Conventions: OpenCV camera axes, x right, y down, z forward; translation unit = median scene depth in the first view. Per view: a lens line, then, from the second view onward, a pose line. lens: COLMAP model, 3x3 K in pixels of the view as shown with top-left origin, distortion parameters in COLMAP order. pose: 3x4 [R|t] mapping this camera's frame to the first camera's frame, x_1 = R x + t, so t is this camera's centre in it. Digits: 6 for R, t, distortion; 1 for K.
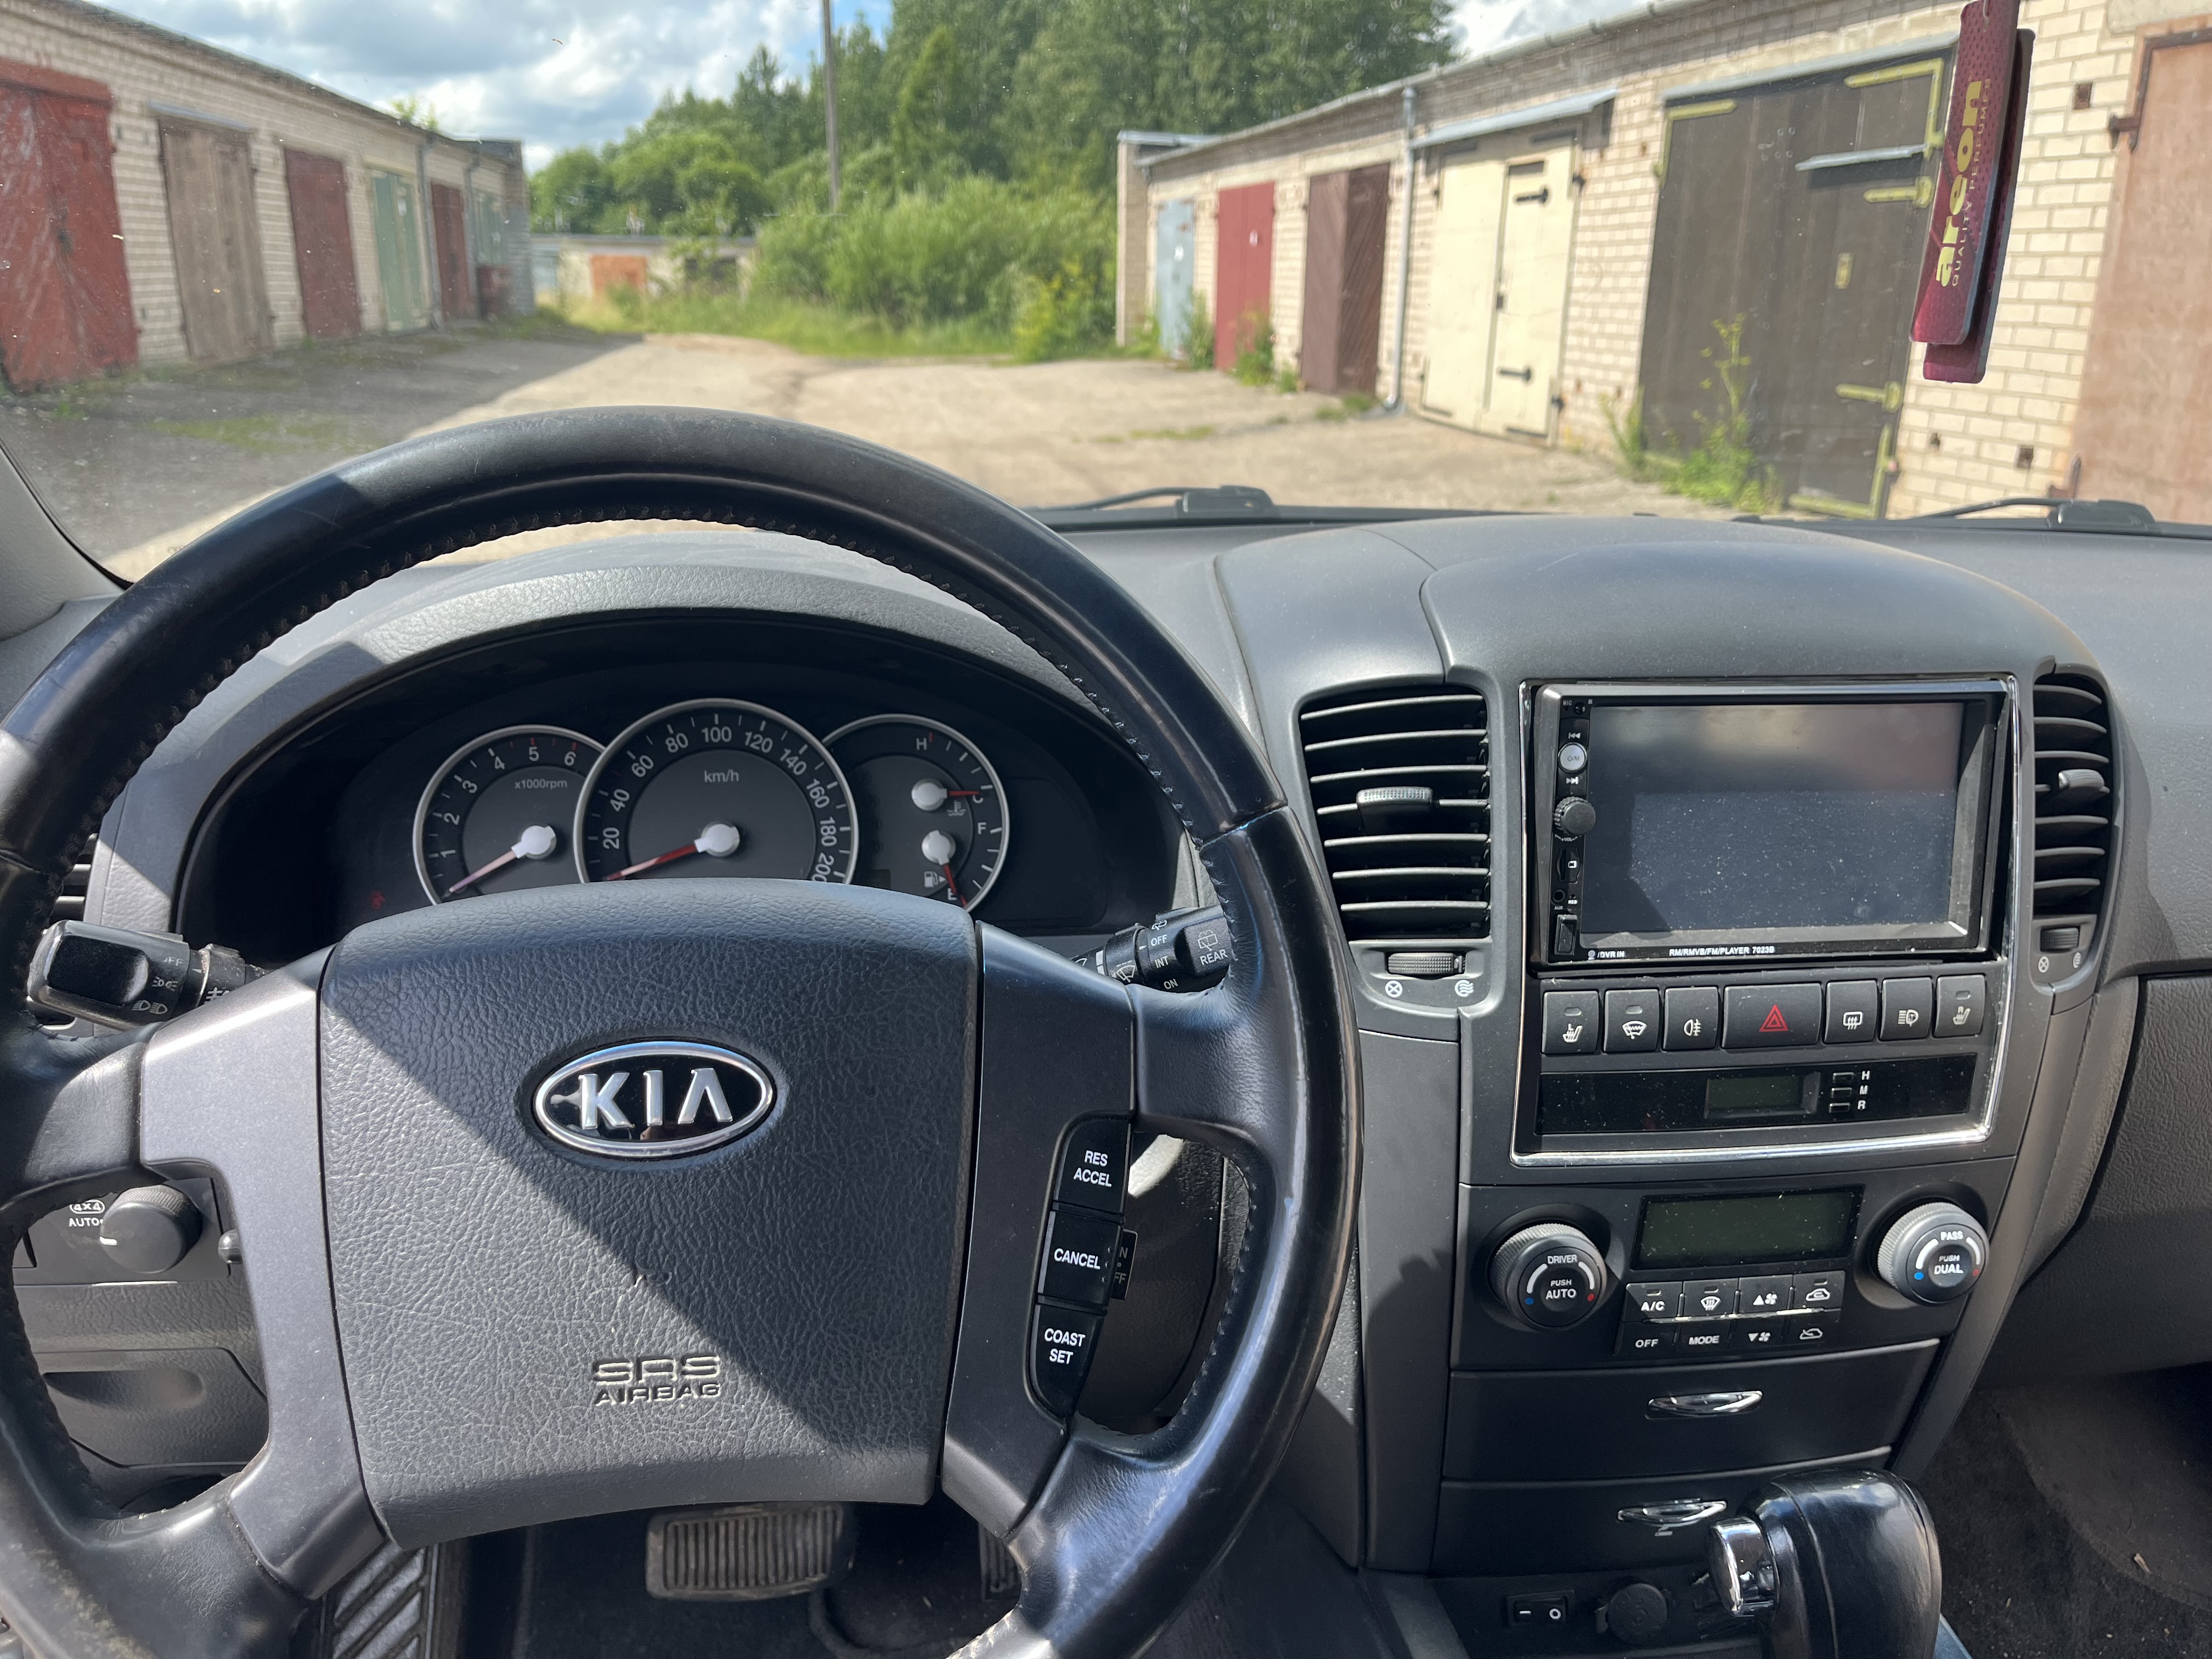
lens RADIAL K [[1697.1, 0, 1096.2], [0, 1697.1, 832.4], [0, 0, 1]] dist [0.109630, -0.140700]
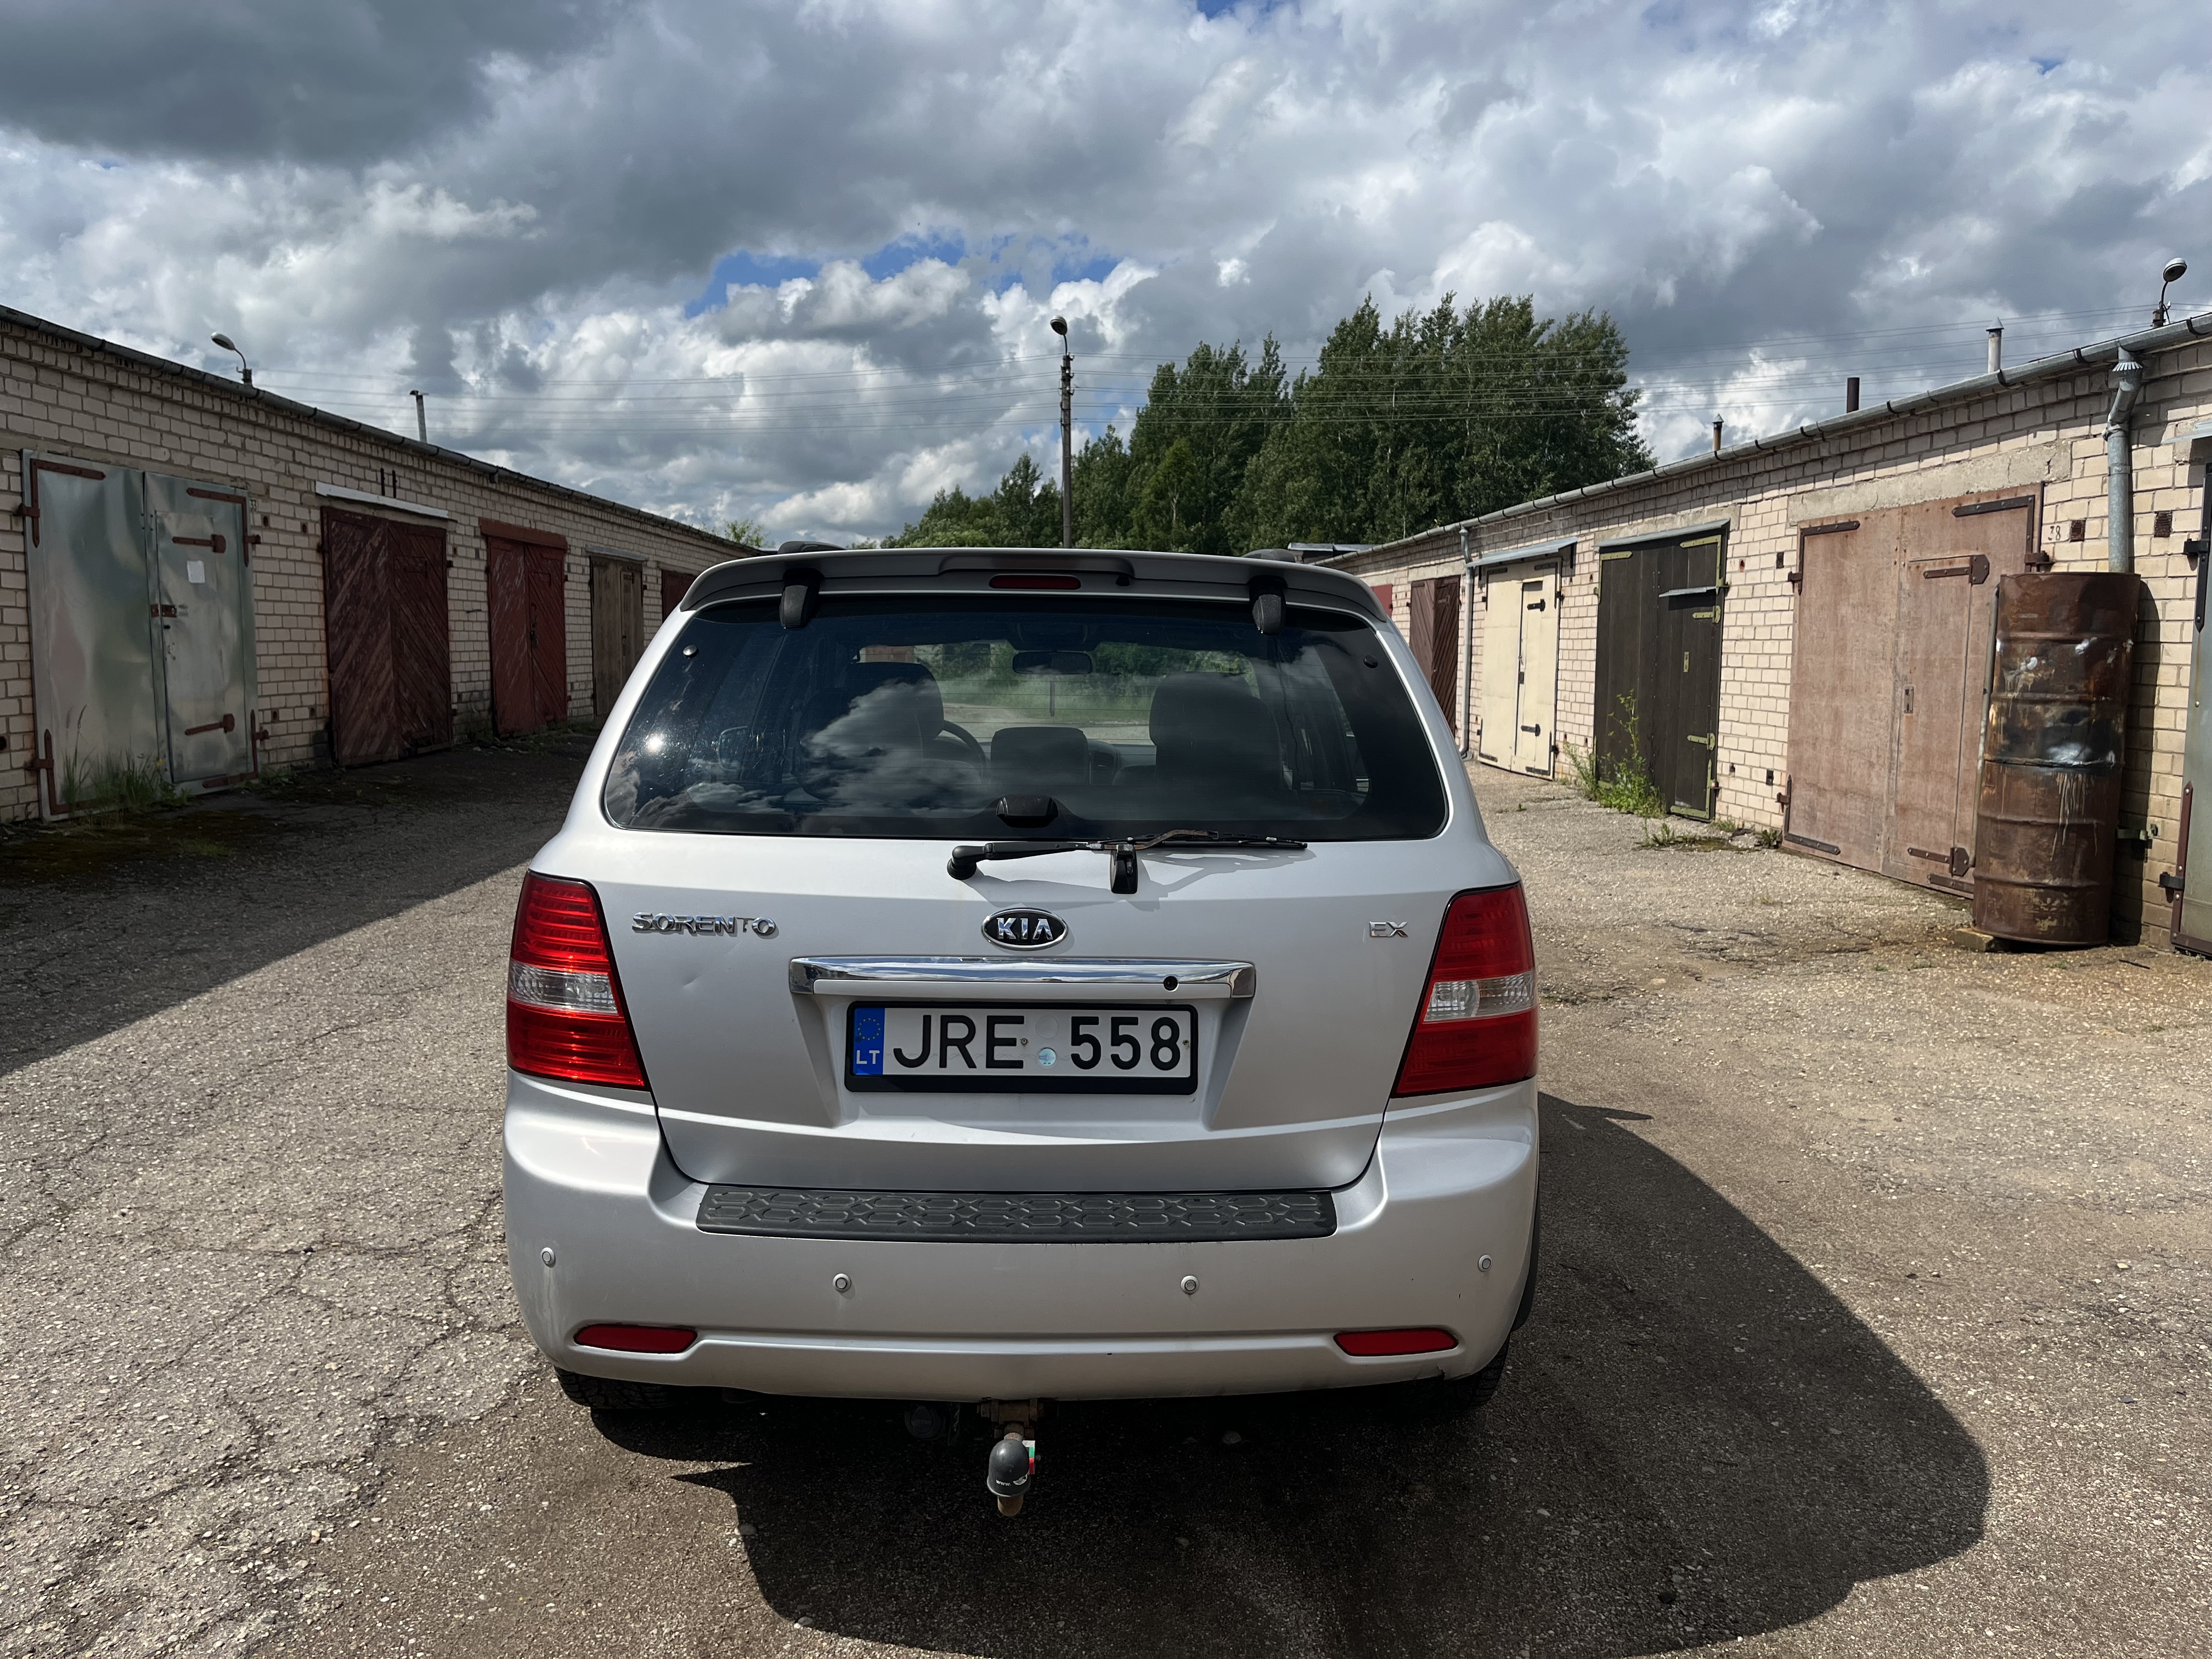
lens RADIAL K [[1697.1, 0, 1096.2], [0, 1697.1, 832.4], [0, 0, 1]] dist [0.109630, -0.140700]
pose [[0.990954, 0.011510, -0.133704, 0.079955], [-0.038274, 0.979175, -0.199377, 0.093192], [0.128625, 0.202691, 0.970758, -0.325299]]
